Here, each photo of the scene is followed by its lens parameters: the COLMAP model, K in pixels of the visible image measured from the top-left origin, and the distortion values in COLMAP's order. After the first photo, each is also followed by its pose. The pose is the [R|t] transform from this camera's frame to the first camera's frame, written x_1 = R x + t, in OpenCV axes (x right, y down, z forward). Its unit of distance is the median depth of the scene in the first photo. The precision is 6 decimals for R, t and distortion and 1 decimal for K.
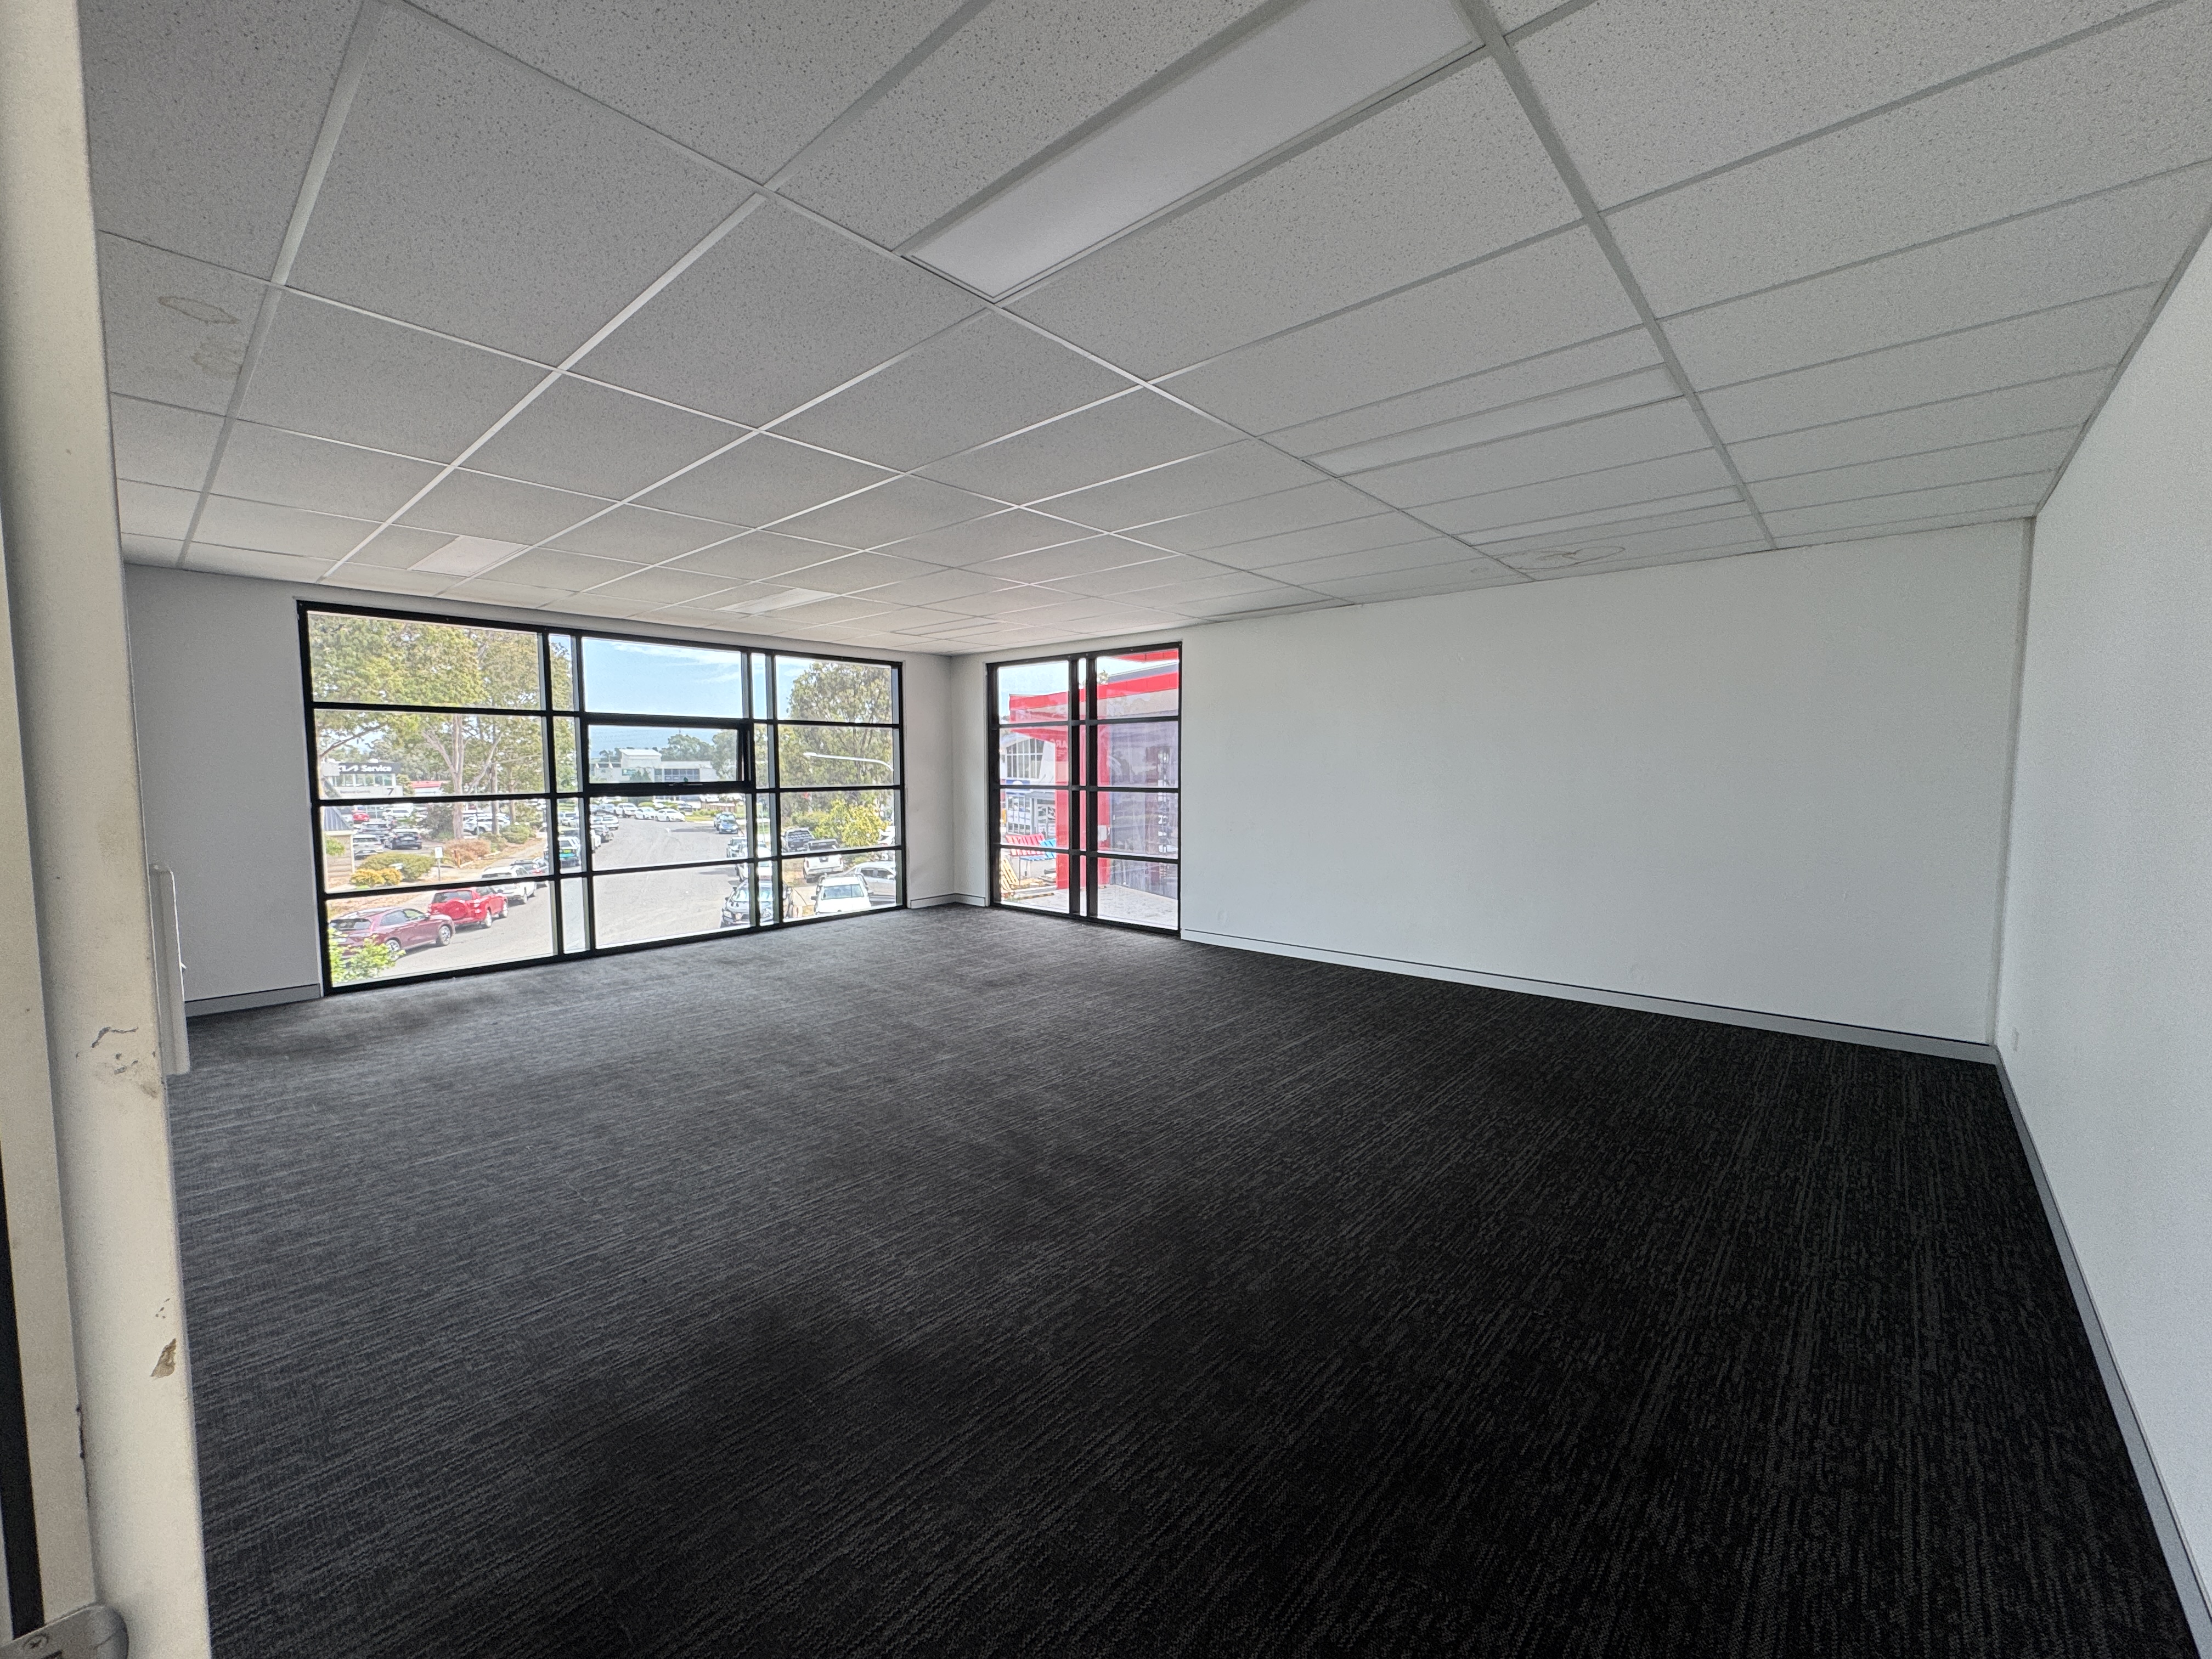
lens RADIAL K [[888.6, 0, 1106.0], [0, 888.6, 829.5], [0, 0, 1]] dist [-0.002101, -0.000281]
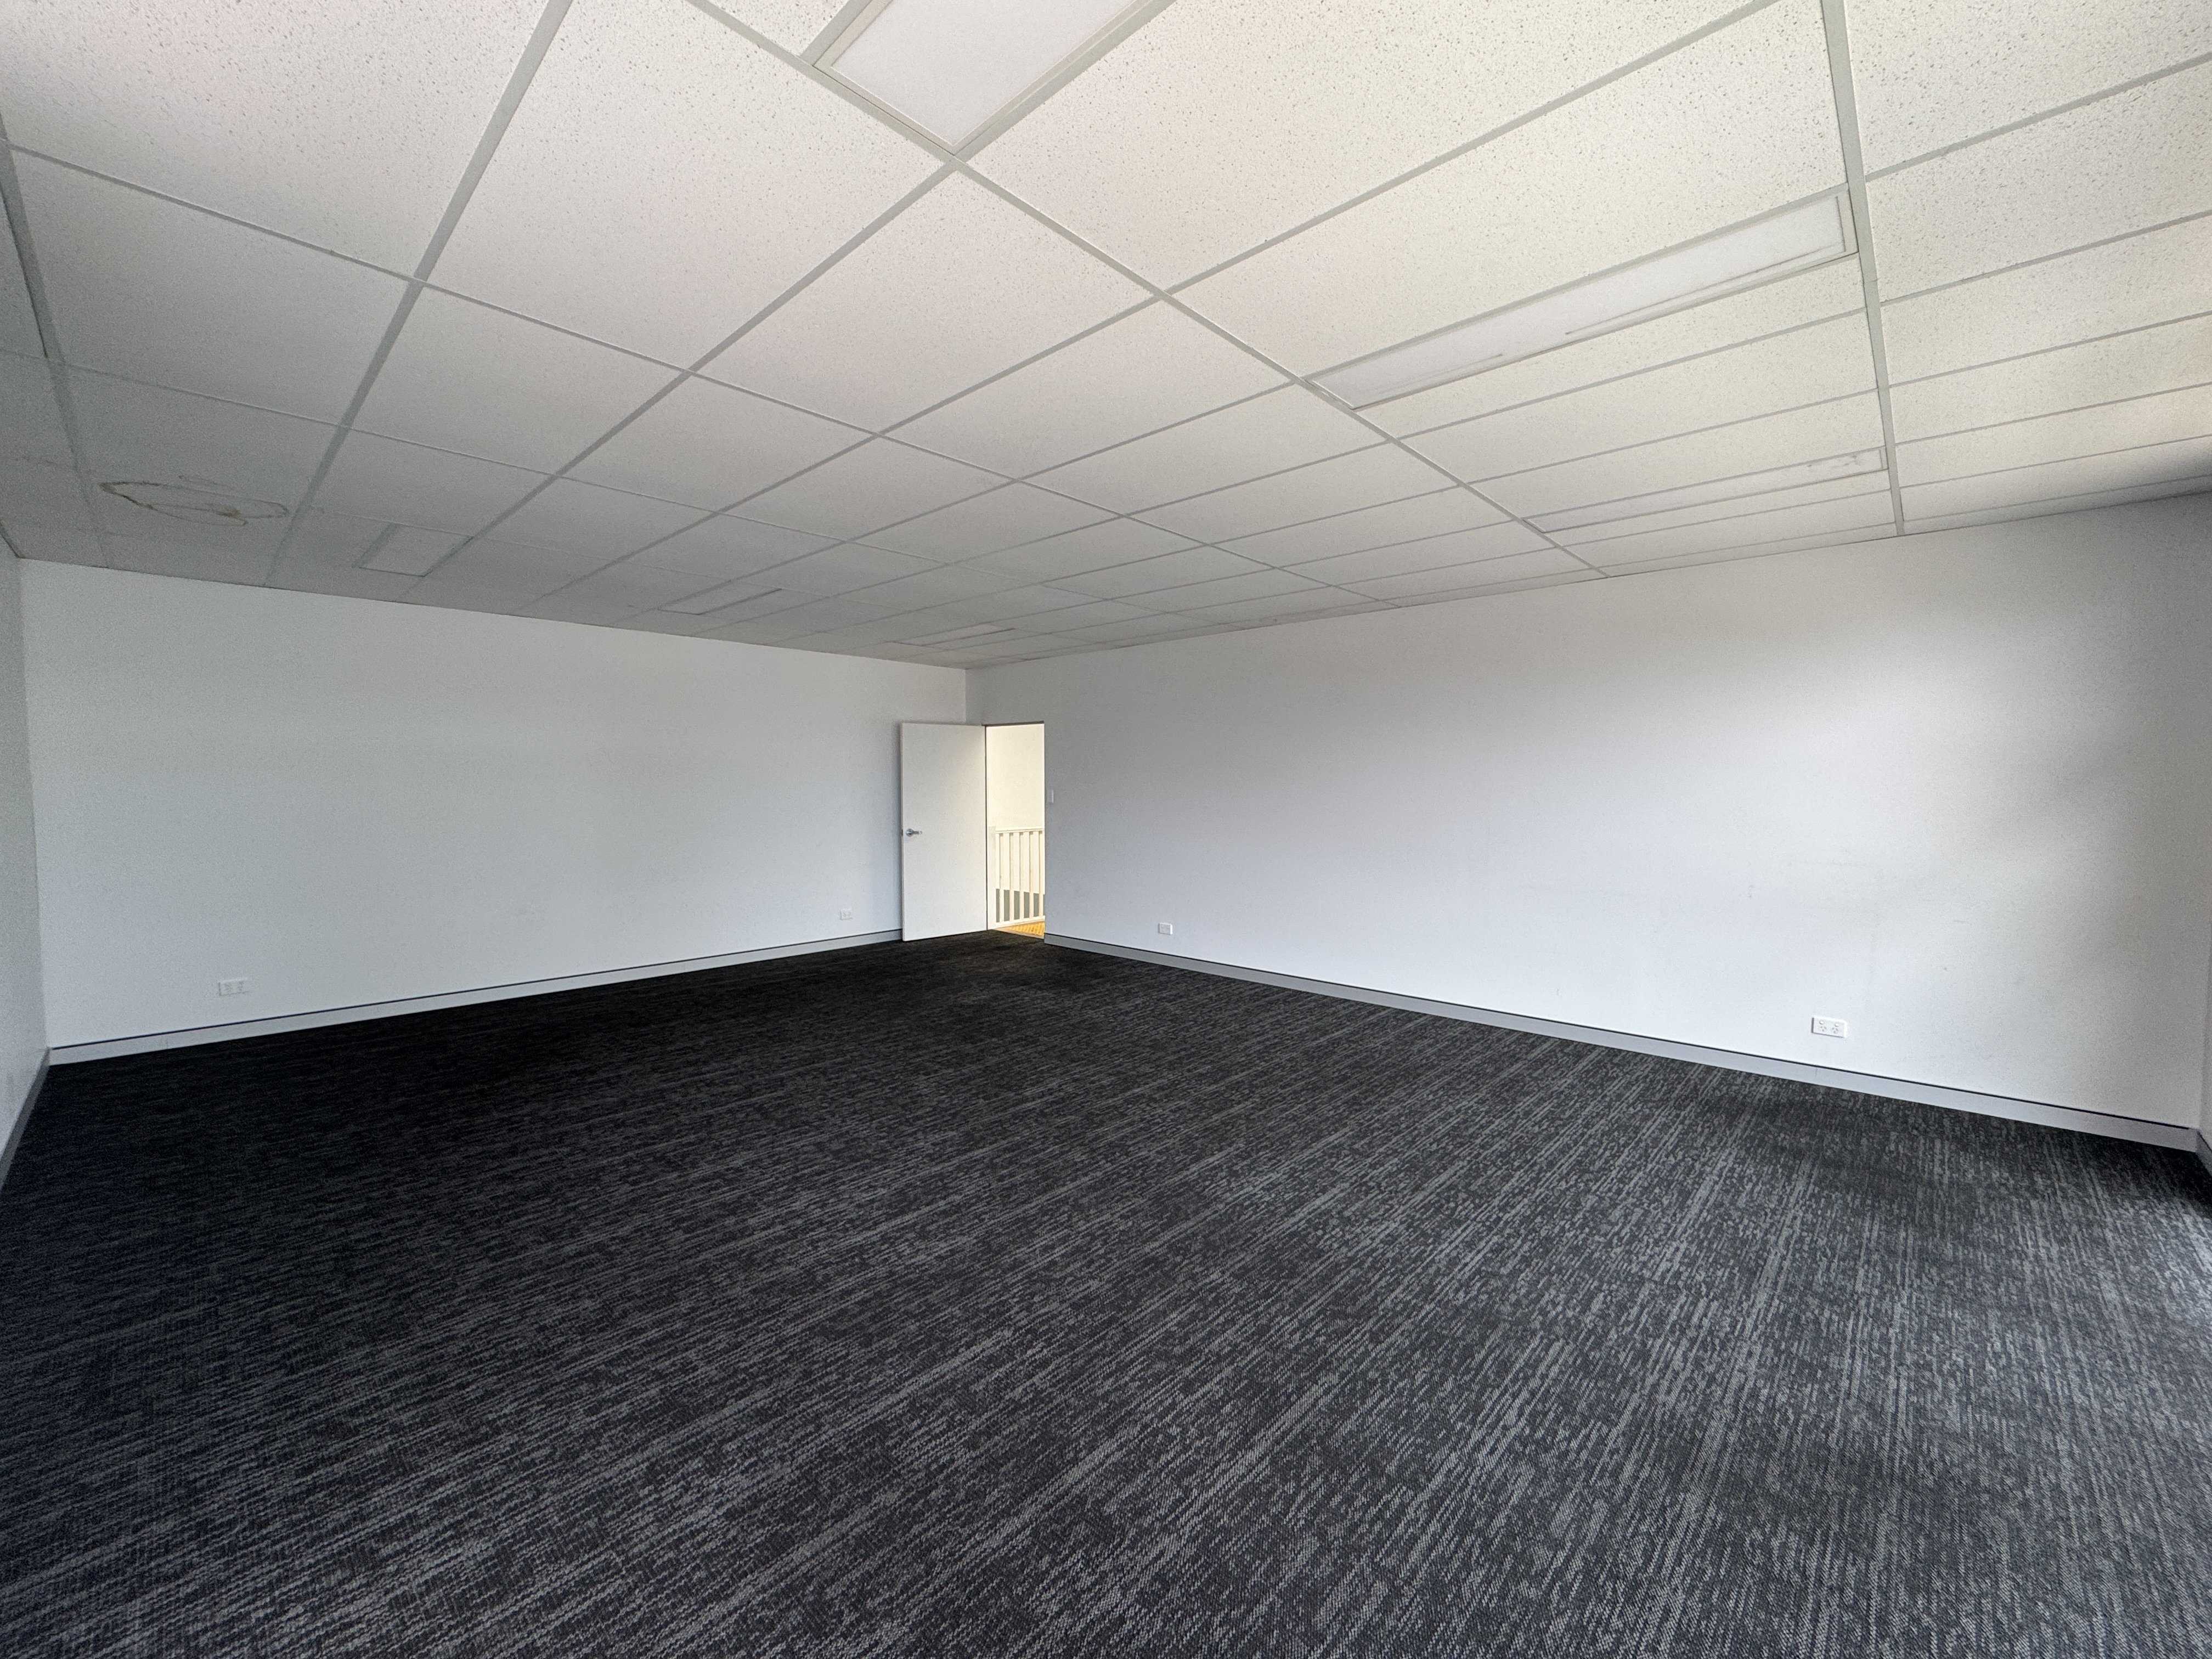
lens RADIAL K [[888.6, 0, 1106.0], [0, 888.6, 829.5], [0, 0, 1]] dist [-0.002101, -0.000281]
pose [[-0.999633, 0.000768, 0.027092, -0.271223], [0.004180, 0.992009, 0.126094, -0.132978], [-0.026778, 0.126161, -0.991648, 1.792233]]
